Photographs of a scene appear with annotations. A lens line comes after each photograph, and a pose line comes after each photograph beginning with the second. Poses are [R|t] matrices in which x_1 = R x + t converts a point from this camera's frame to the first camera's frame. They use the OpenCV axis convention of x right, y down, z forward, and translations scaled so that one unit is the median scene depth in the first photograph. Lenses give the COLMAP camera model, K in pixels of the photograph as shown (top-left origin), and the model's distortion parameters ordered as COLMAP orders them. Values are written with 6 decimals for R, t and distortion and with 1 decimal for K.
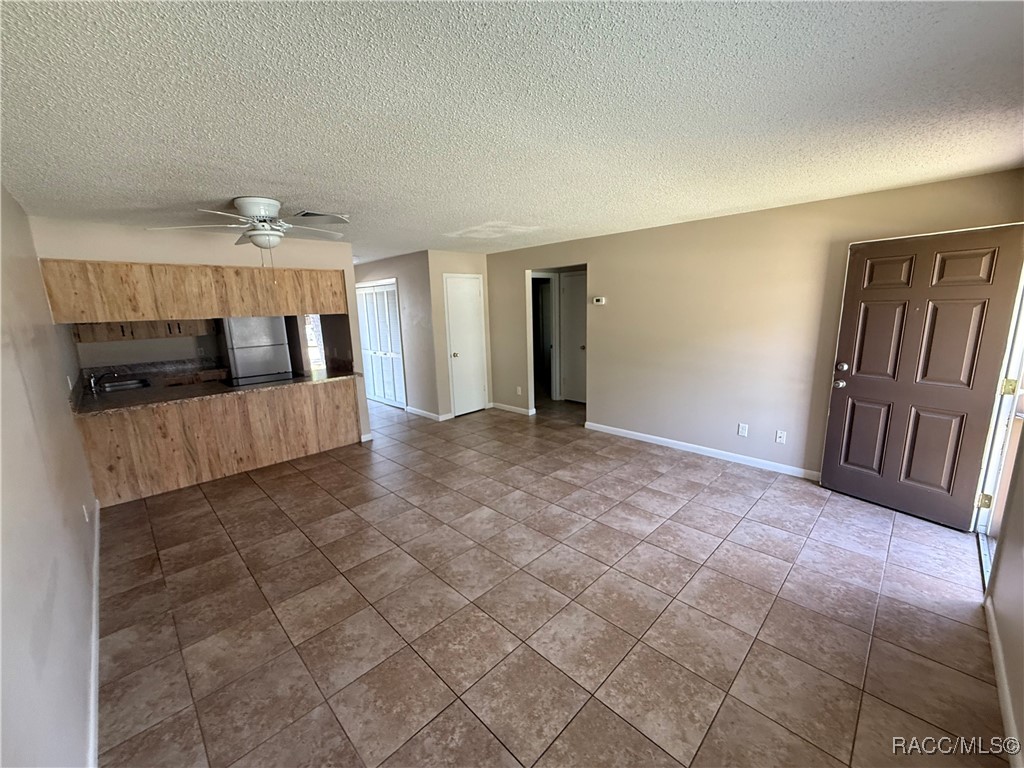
lens RADIAL K [[408.3, 0, 509.0], [0, 408.3, 383.4], [0, 0, 1]] dist [-0.003750, 0.000206]
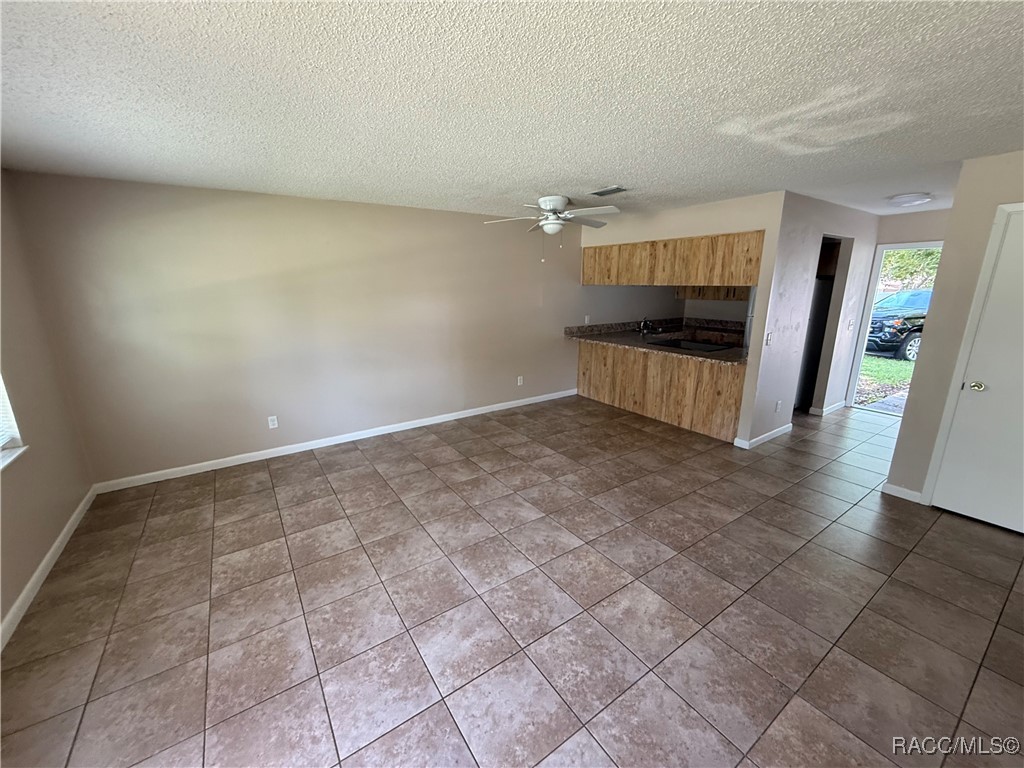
lens RADIAL K [[408.3, 0, 509.5], [0, 408.3, 385.1], [0, 0, 1]] dist [-0.003750, 0.000206]
pose [[-0.181137, 0.271599, -0.945211, 0.704734], [-0.174984, 0.936873, 0.302736, -0.211204], [0.967765, 0.220234, -0.122177, 0.971362]]
